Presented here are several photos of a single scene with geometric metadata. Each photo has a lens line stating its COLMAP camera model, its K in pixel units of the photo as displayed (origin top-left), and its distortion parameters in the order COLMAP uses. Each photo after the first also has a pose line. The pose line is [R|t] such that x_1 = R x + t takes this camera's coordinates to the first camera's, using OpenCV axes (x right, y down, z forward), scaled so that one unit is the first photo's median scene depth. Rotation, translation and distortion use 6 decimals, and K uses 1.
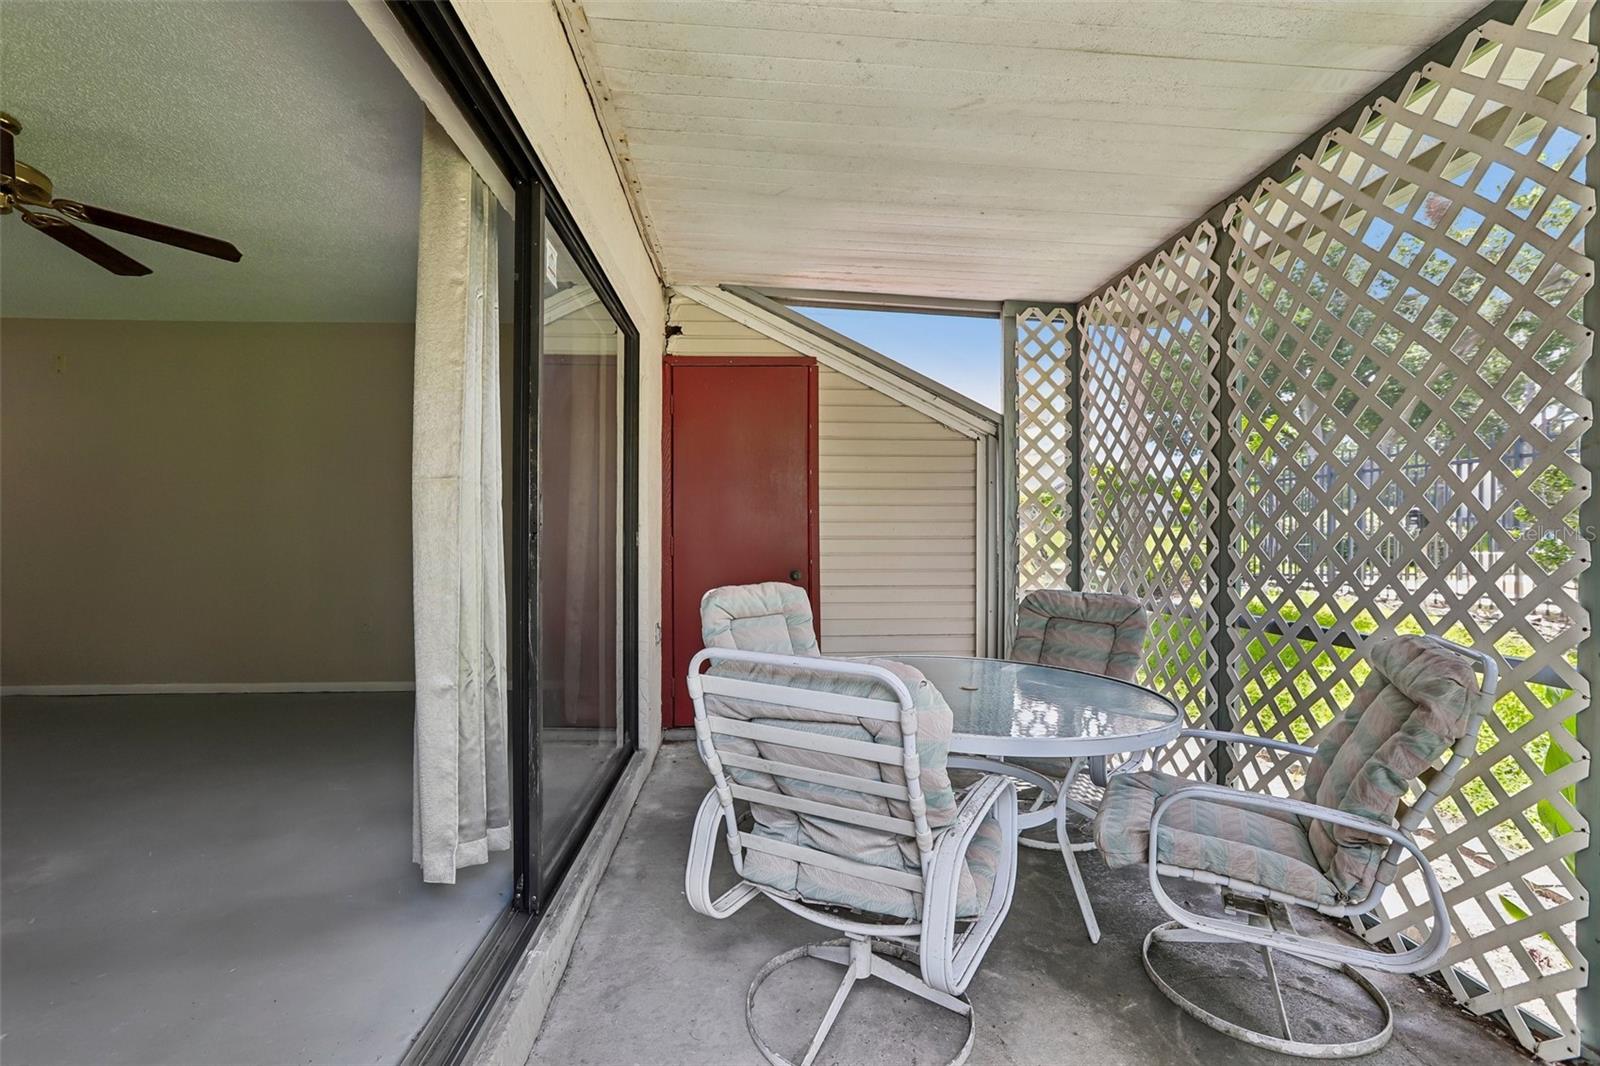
lens RADIAL K [[738.8, 0, 800.0], [0, 738.8, 533.0], [0, 0, 1]] dist [-0.031768, 0.022155]
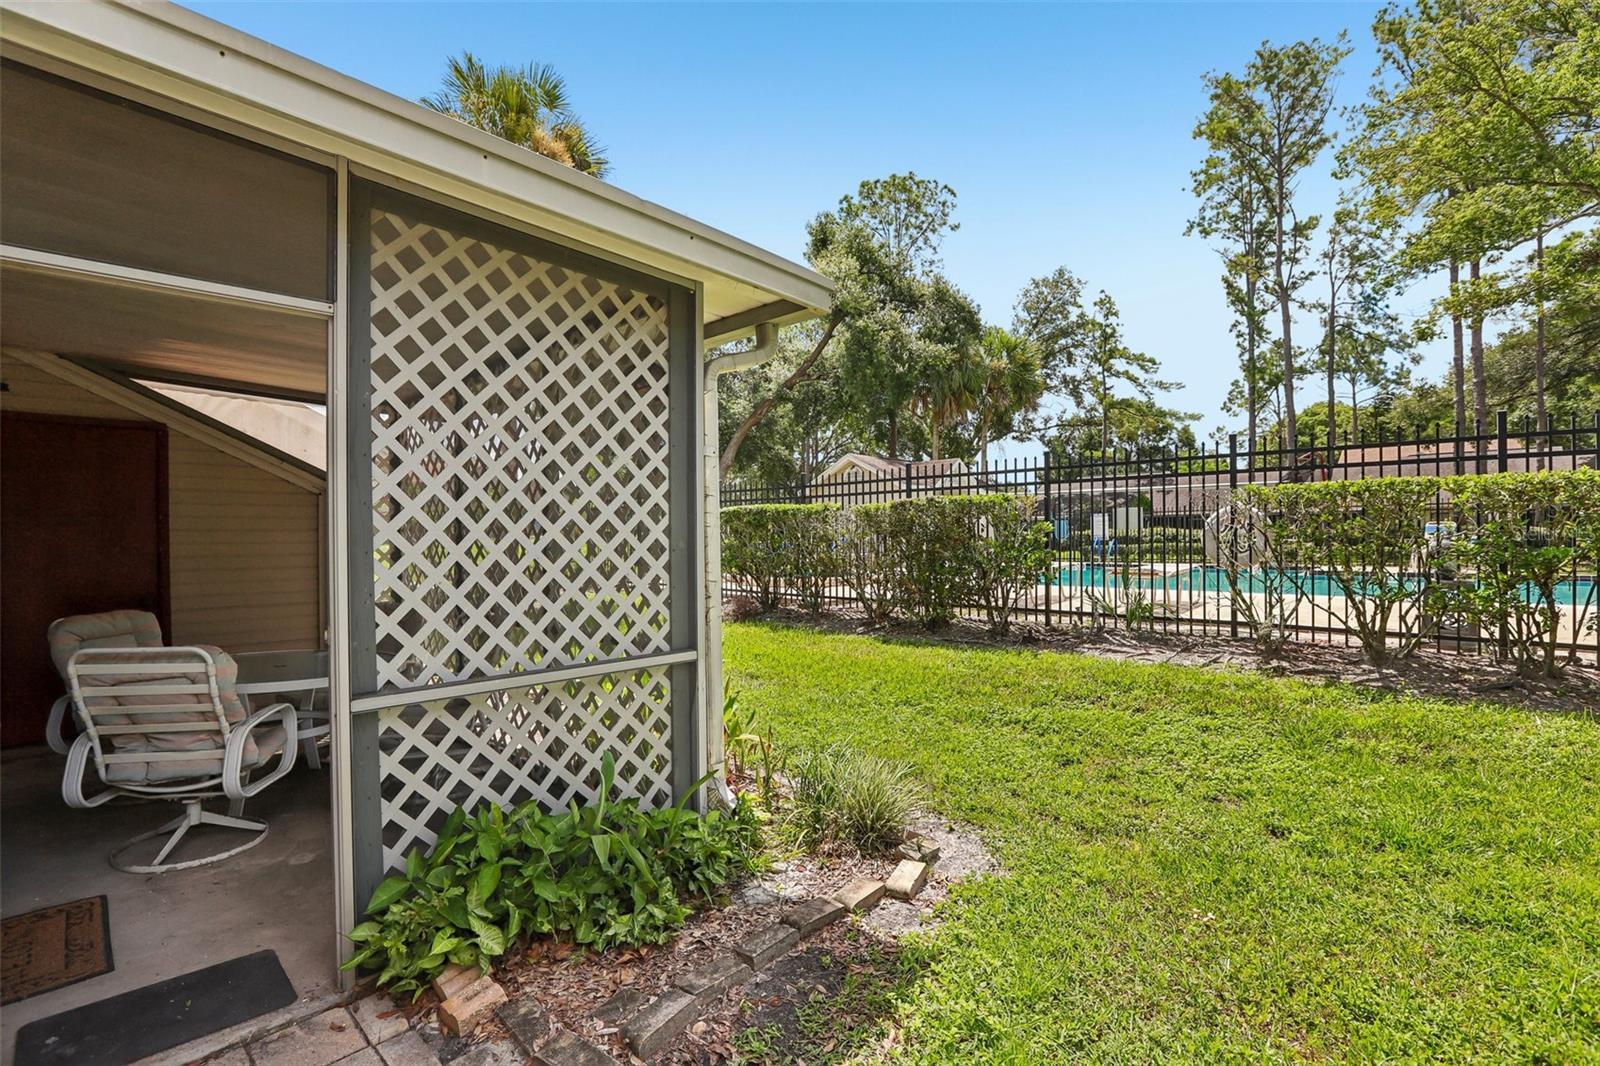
lens RADIAL K [[748.1, 0, 800.0], [0, 748.1, 533.0], [0, 0, 1]] dist [-0.051641, 0.019967]
pose [[0.748329, -0.004131, 0.663315, 0.017768], [0.008517, 0.999958, -0.003382, -0.104703], [-0.663273, 0.008180, 0.748333, -1.428298]]
